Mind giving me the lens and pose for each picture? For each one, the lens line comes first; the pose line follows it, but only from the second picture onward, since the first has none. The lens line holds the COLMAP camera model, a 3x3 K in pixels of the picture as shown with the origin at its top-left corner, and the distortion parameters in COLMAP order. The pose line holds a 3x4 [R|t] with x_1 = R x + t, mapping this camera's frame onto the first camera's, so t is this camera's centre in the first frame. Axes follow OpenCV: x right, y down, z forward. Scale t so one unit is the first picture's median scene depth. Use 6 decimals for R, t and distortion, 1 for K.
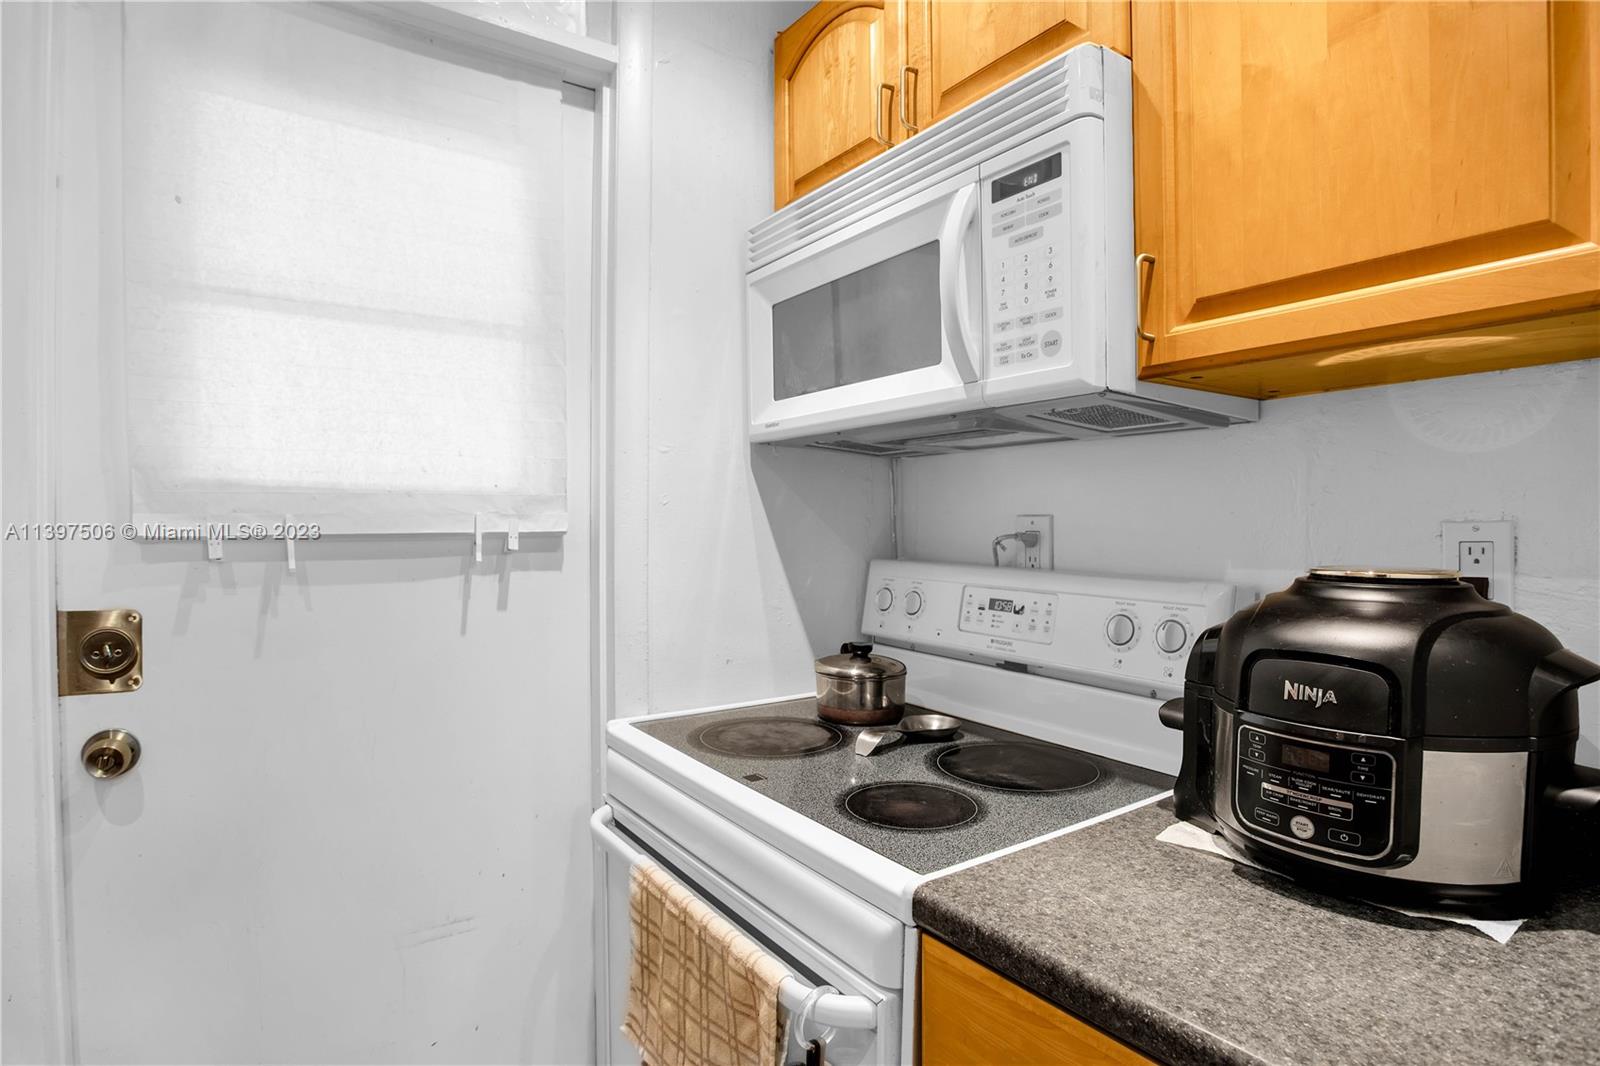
lens RADIAL K [[822.7, 0, 796.8], [0, 822.7, 558.2], [0, 0, 1]] dist [-0.055057, 0.024864]
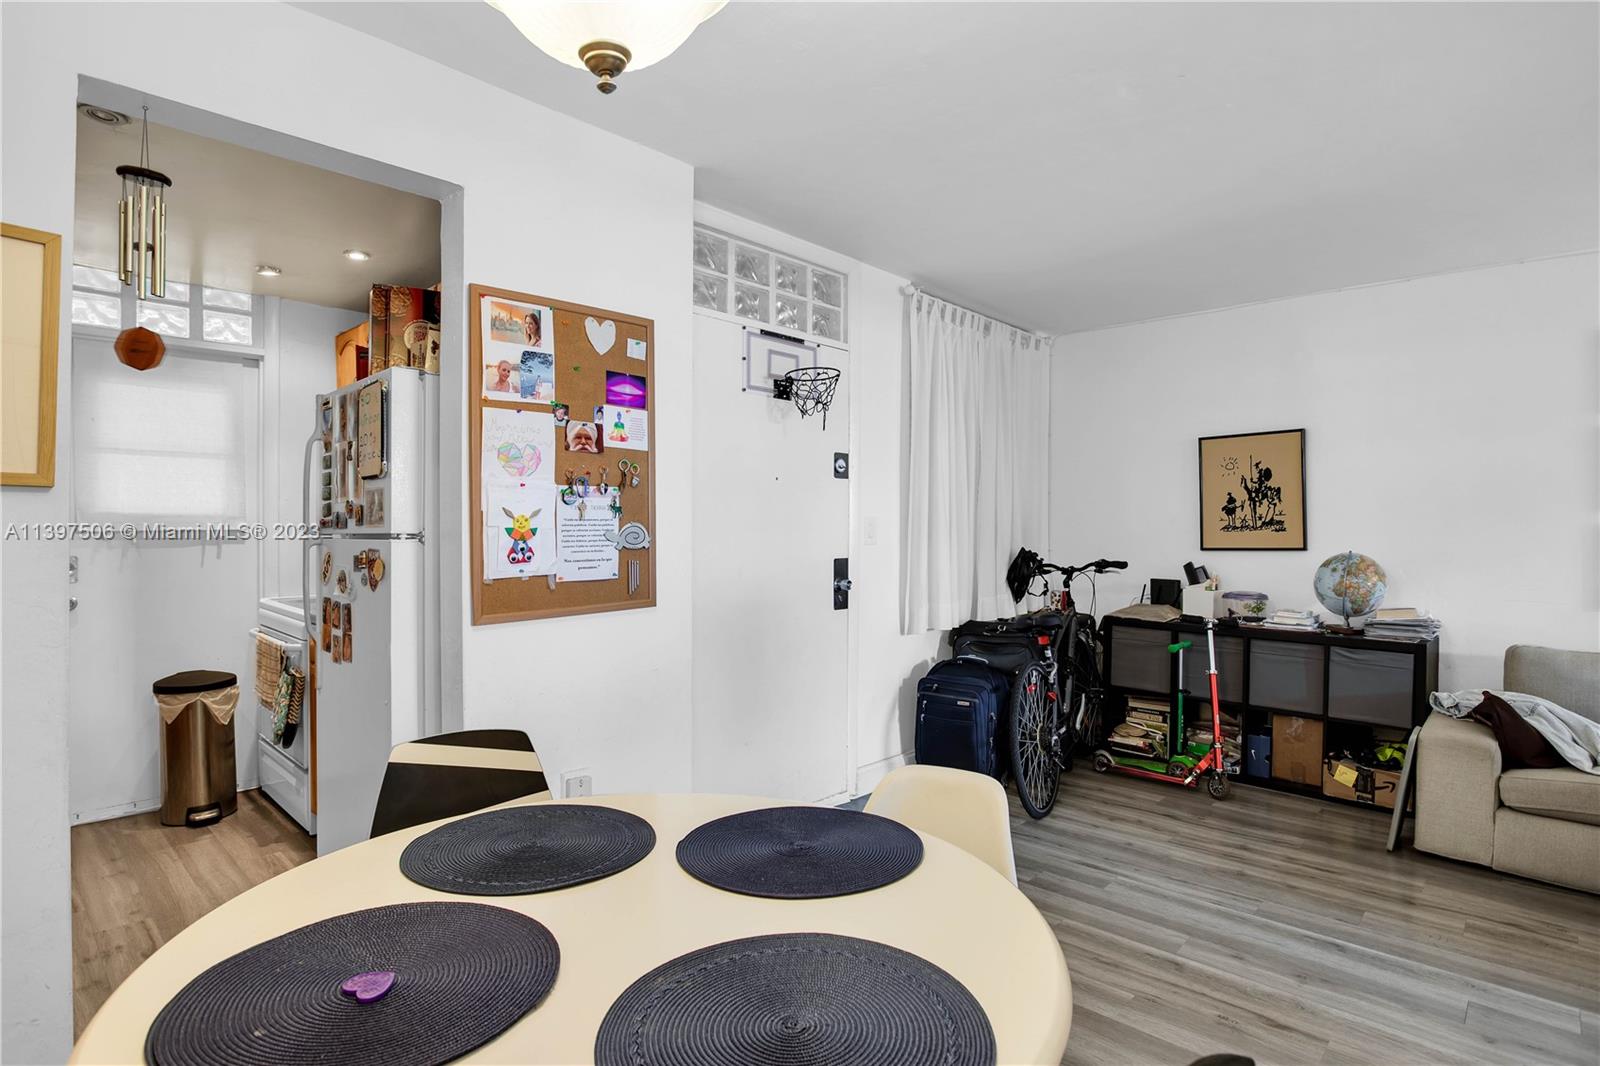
lens RADIAL K [[822.3, 0, 821.9], [0, 822.3, 535.1], [0, 0, 1]] dist [-0.034275, 0.001238]
pose [[0.976407, 0.002847, 0.215920, 1.234264], [-0.002112, 0.999991, -0.003634, -0.009289], [-0.215929, 0.003092, 0.976404, -2.482948]]
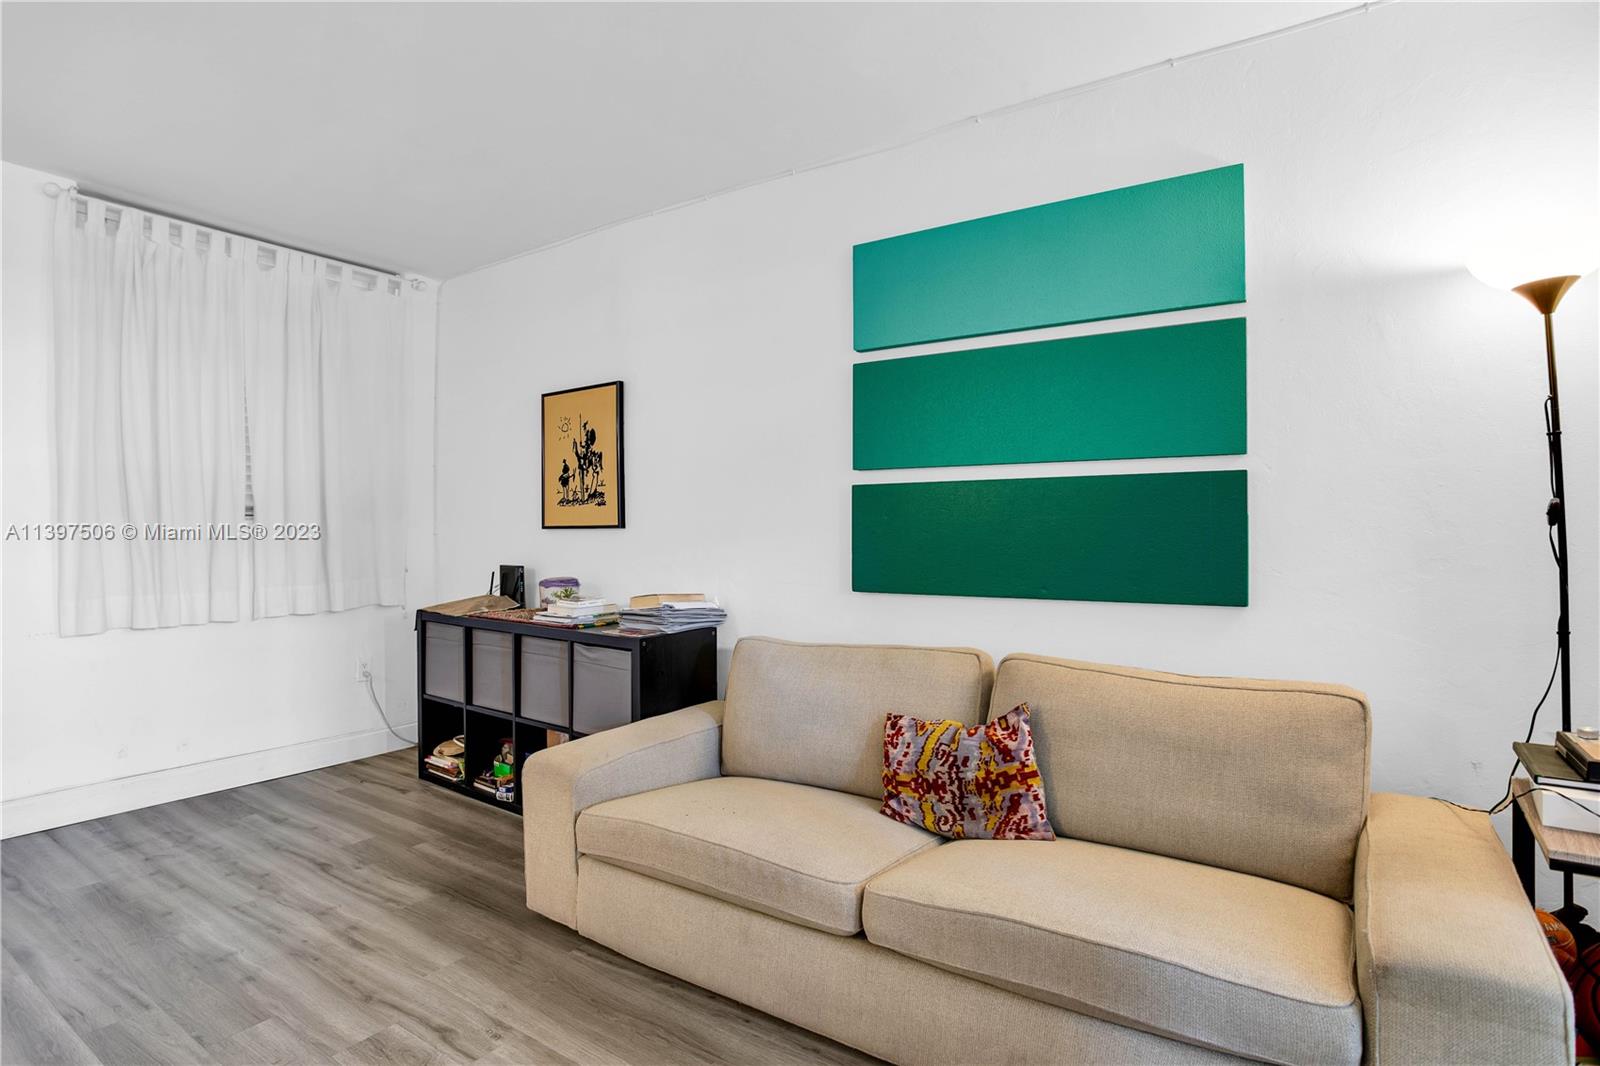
lens RADIAL K [[801.9, 0, 823.6], [0, 801.9, 536.4], [0, 0, 1]] dist [-0.067466, 0.021997]
pose [[0.926808, -0.002149, 0.375529, 3.755291], [0.005201, 0.999961, -0.007112, 0.102858], [-0.375499, 0.008544, 0.926783, -2.423398]]
